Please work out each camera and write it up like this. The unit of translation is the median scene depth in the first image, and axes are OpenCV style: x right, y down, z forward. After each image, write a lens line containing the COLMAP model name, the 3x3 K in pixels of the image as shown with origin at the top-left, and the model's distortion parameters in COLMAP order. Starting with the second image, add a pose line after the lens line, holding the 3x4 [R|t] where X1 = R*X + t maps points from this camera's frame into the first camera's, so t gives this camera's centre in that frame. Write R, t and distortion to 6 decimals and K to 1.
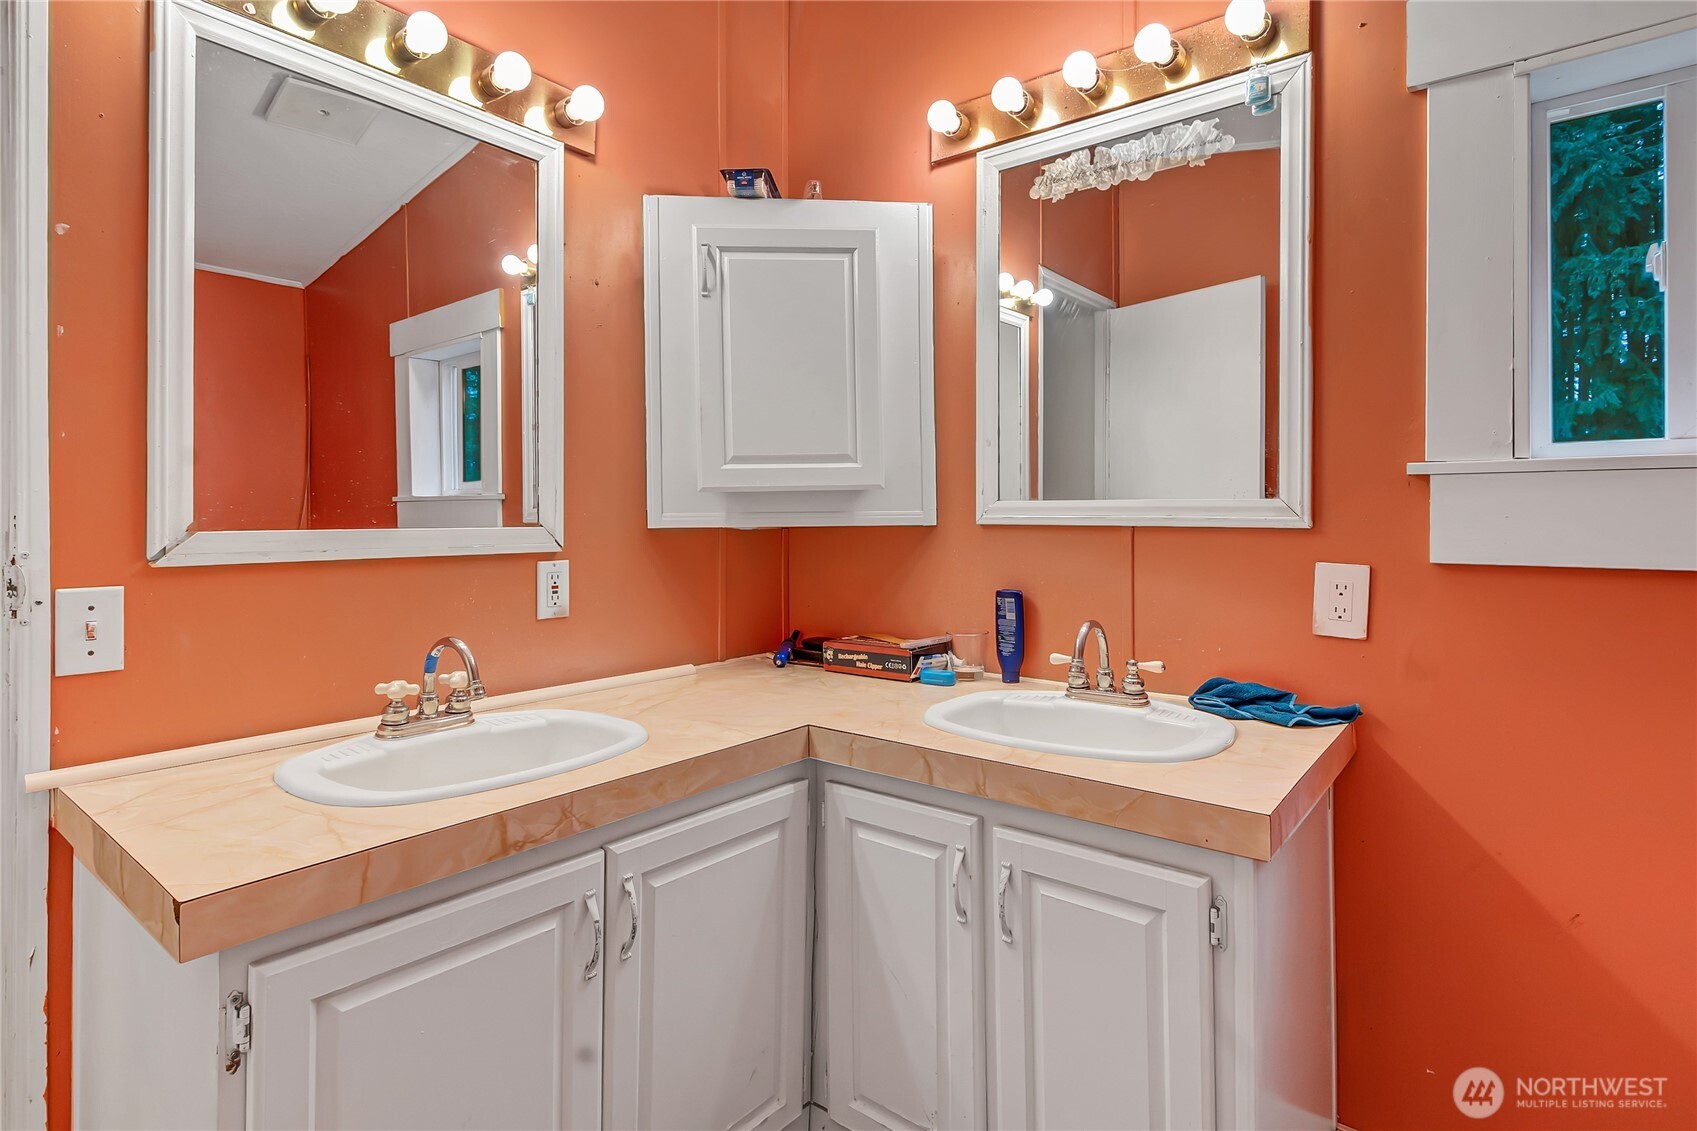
lens RADIAL K [[856.9, 0, 845.9], [0, 856.9, 516.3], [0, 0, 1]] dist [-0.001746, -0.000224]
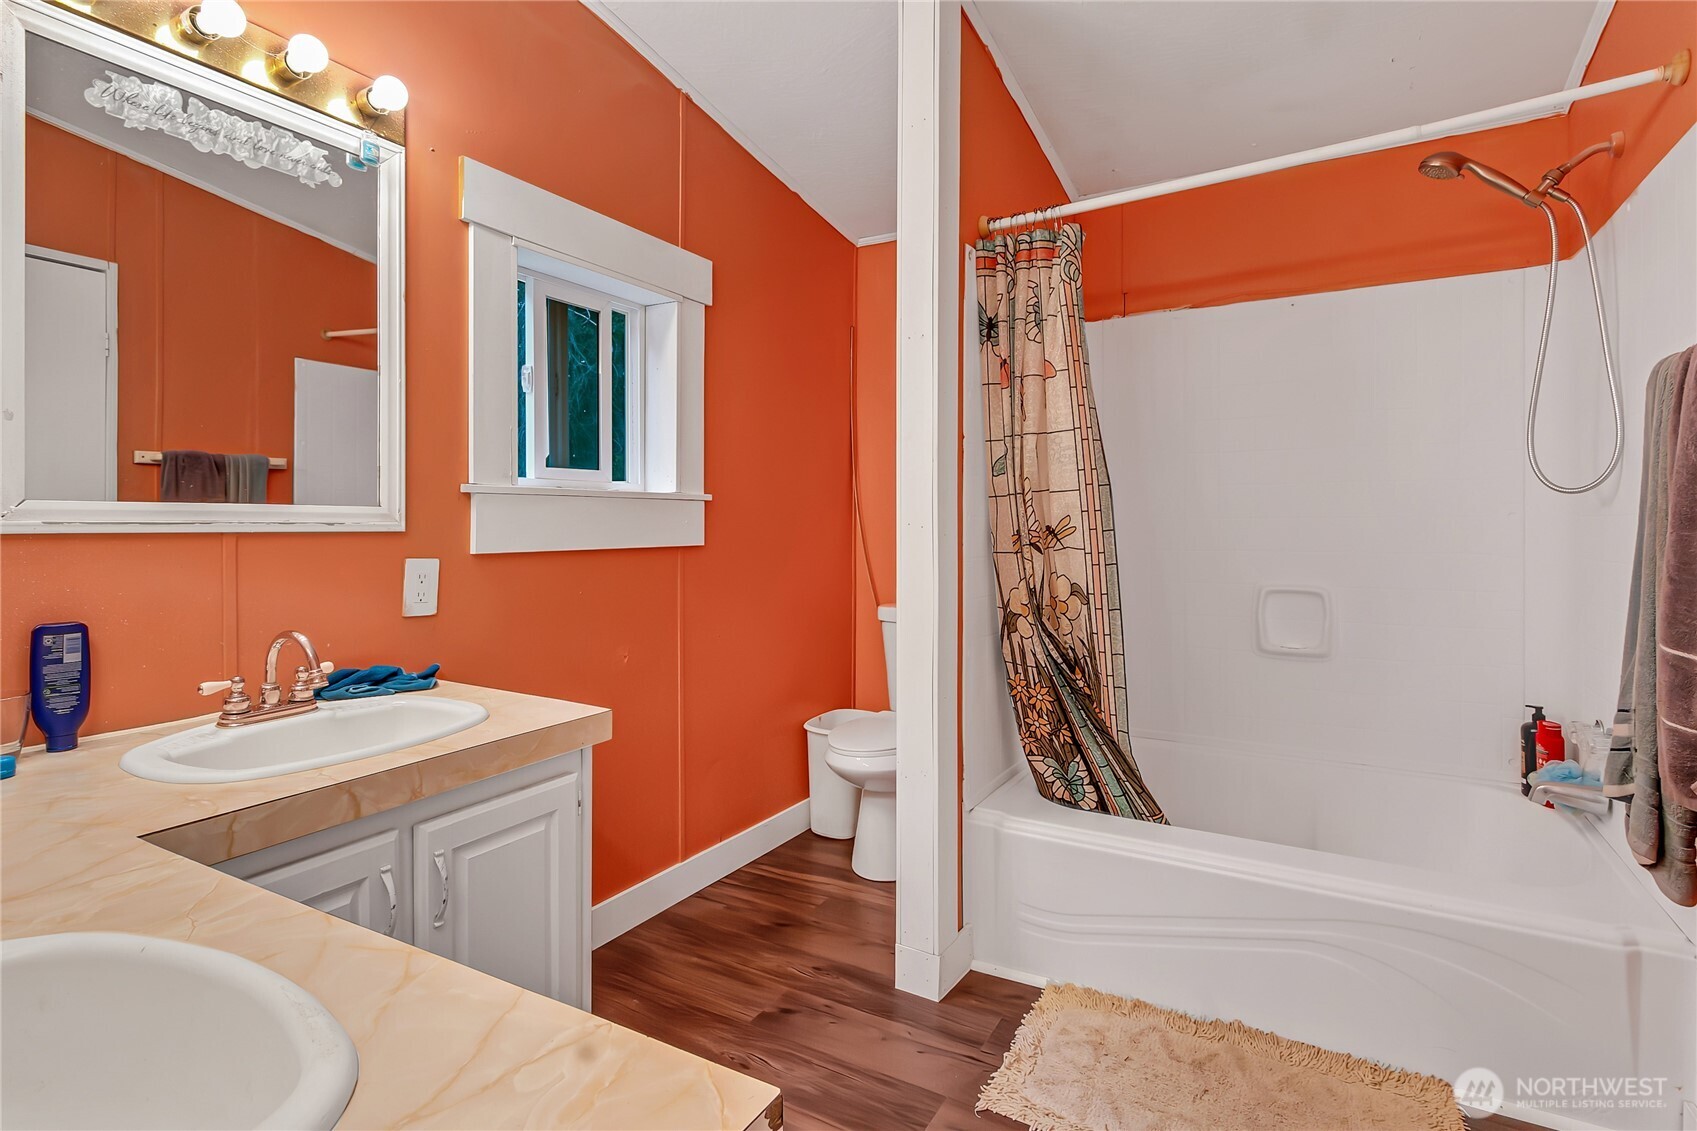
lens RADIAL K [[856.9, 0, 845.9], [0, 856.9, 516.3], [0, 0, 1]] dist [-0.001746, -0.000224]
pose [[-0.158356, 0.007395, 0.987354, -0.774388], [0.002291, 0.999972, -0.007122, 0.002541], [-0.987379, 0.001134, -0.158368, 0.560736]]
